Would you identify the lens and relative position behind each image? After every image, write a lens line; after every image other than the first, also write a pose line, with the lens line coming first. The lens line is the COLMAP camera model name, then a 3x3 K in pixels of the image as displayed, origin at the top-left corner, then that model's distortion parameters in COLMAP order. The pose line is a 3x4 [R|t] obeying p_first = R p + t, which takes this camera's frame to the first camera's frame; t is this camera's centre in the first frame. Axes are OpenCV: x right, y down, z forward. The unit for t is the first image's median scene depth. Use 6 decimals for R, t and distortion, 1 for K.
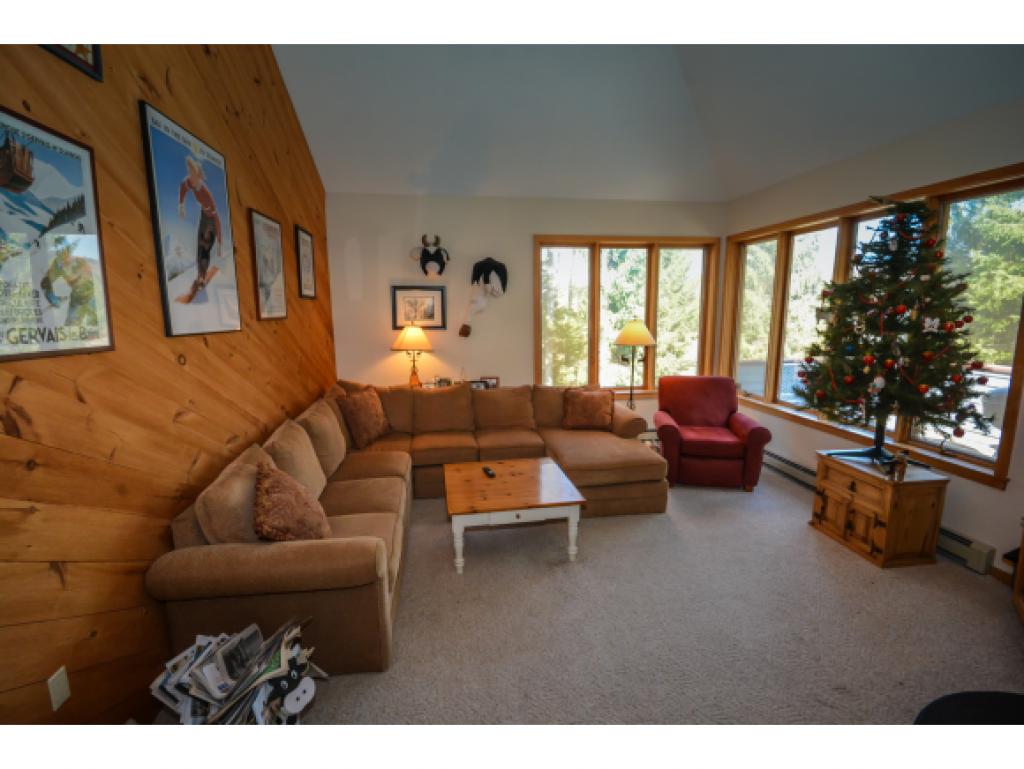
lens RADIAL K [[454.6, 0, 509.8], [0, 454.6, 380.6], [0, 0, 1]] dist [-0.011202, -0.001429]
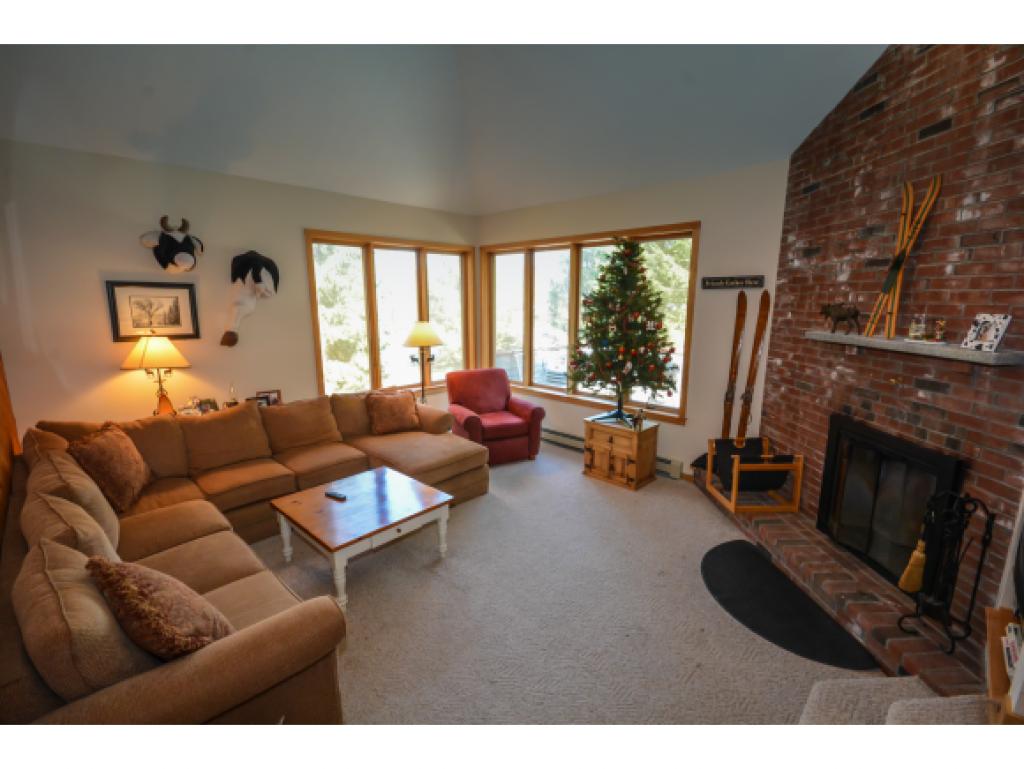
lens RADIAL K [[454.6, 0, 512.6], [0, 454.6, 386.5], [0, 0, 1]] dist [-0.011202, -0.001429]
pose [[0.783619, -0.107489, 0.611872, -0.258847], [0.088648, 0.994186, 0.061121, -0.035836], [-0.614885, 0.006346, 0.788591, 0.053494]]
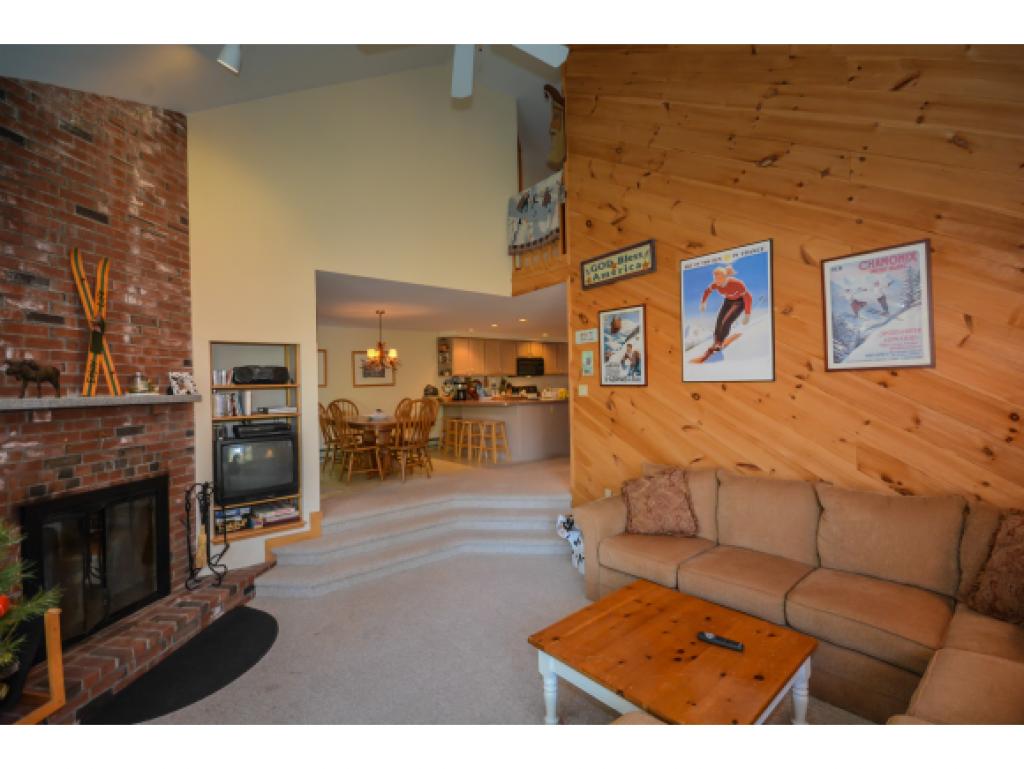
lens RADIAL K [[460.9, 0, 510.8], [0, 460.9, 381.2], [0, 0, 1]] dist [-0.006417, -0.000412]
pose [[-0.857696, 0.026558, -0.513471, 0.402868], [-0.047070, 0.990415, 0.129853, -0.159368], [0.511998, 0.135544, -0.848225, 1.138729]]
